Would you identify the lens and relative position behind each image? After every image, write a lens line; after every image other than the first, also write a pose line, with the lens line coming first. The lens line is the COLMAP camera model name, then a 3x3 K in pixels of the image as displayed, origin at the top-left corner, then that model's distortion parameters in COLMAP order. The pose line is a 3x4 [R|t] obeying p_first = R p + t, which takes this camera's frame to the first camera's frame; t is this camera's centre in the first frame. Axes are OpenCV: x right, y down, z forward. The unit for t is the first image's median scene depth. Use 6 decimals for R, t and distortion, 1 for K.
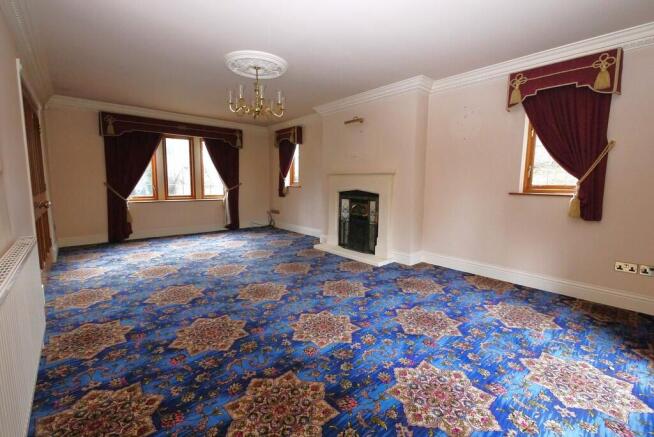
lens RADIAL K [[274.1, 0, 325.5], [0, 274.1, 213.8], [0, 0, 1]] dist [-0.009460, -0.000463]
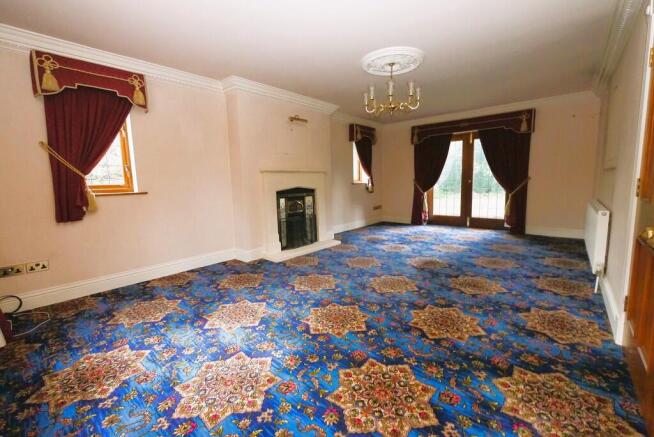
lens RADIAL K [[269.9, 0, 327.3], [0, 269.9, 207.8], [0, 0, 1]] dist [-0.002995, -0.000548]
pose [[-0.100323, -0.108977, 0.988969, -0.832929], [0.131394, 0.983827, 0.121739, -0.110902], [-0.986241, 0.142157, -0.084382, 0.907122]]
